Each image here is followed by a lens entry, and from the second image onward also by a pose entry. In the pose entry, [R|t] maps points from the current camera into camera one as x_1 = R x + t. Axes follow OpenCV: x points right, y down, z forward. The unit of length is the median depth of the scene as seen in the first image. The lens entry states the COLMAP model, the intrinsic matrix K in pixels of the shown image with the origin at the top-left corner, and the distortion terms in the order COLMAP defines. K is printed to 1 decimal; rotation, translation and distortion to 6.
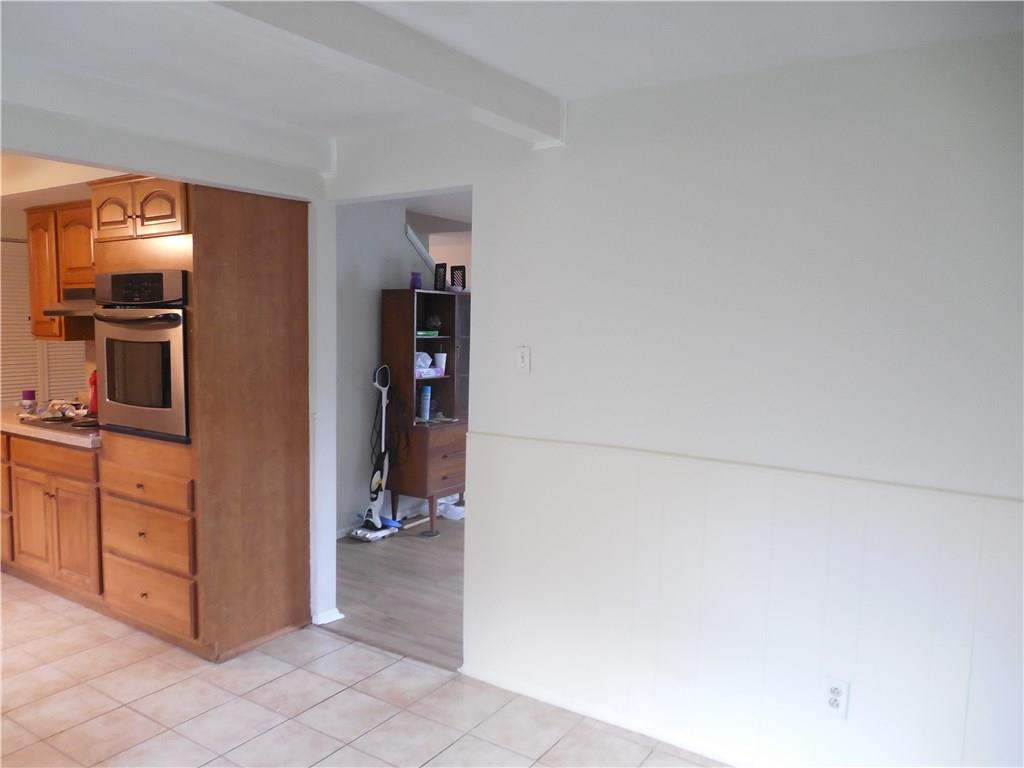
lens RADIAL K [[759.8, 0, 517.3], [0, 759.8, 376.1], [0, 0, 1]] dist [-0.004156, -0.008214]
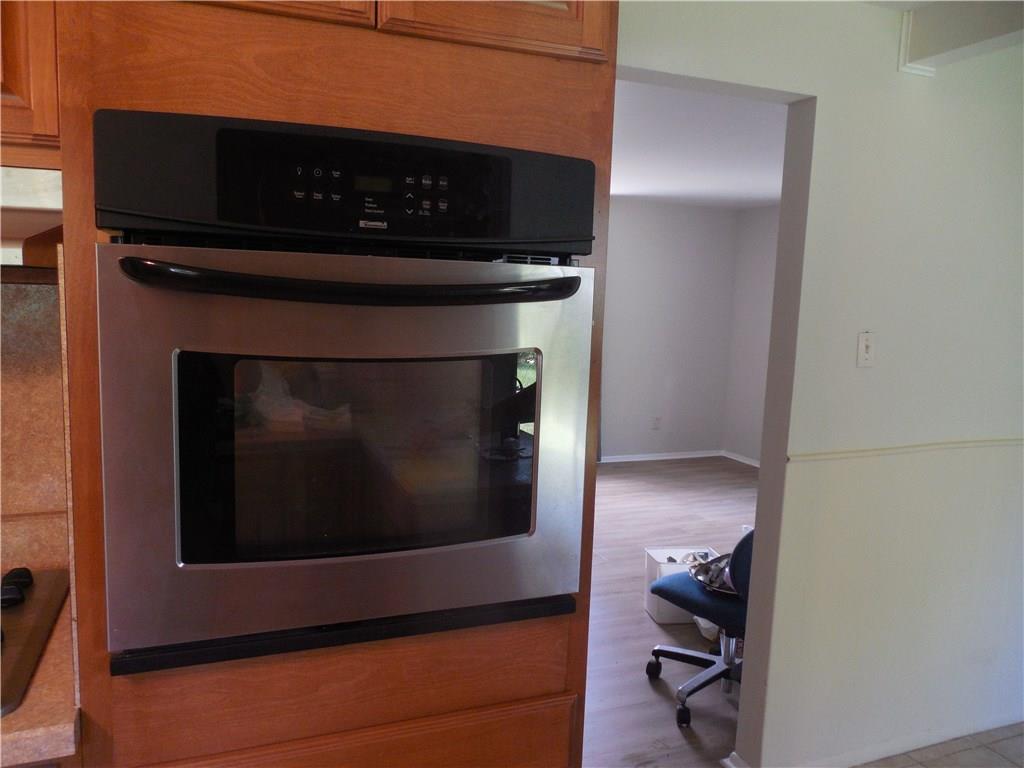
lens RADIAL K [[759.8, 0, 510.6], [0, 759.8, 390.4], [0, 0, 1]] dist [-0.004156, -0.008214]
pose [[0.588003, -0.103778, 0.802174, -0.699646], [0.030141, 0.993858, 0.106482, -0.062438], [-0.808297, -0.038433, 0.587519, 0.736250]]
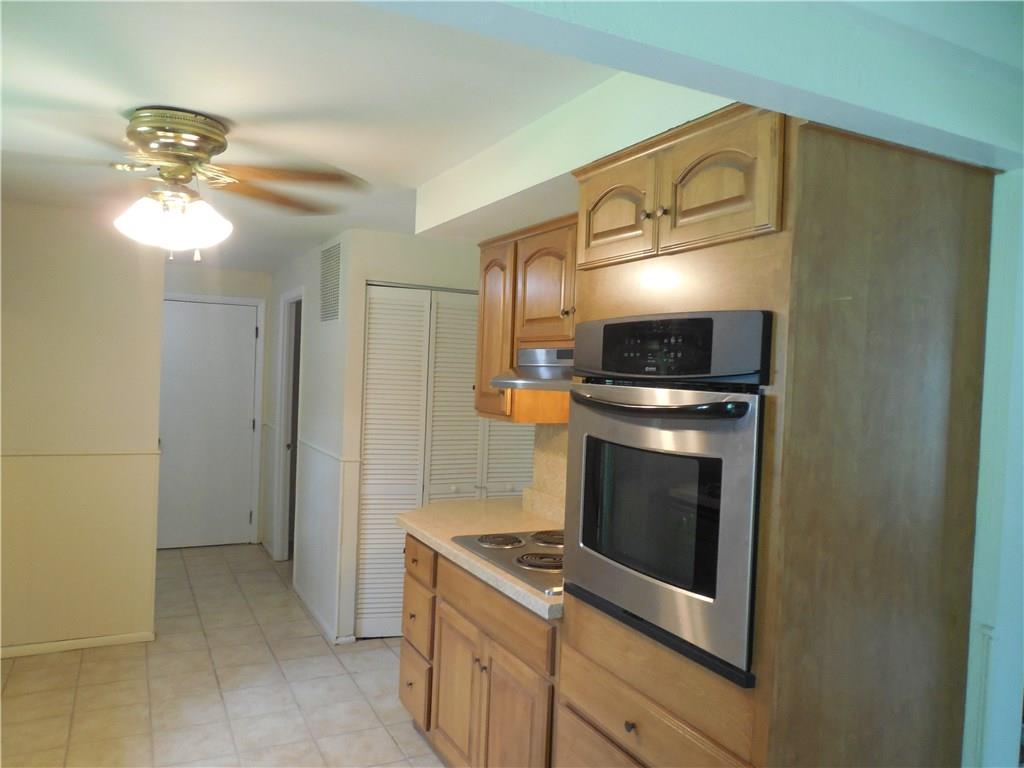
lens RADIAL K [[759.8, 0, 508.5], [0, 759.8, 386.6], [0, 0, 1]] dist [-0.004156, -0.008214]
pose [[0.865422, 0.034613, -0.499847, -0.310760], [-0.071523, 0.995929, -0.054869, -0.051288], [0.495913, 0.083236, 0.864374, 0.477652]]
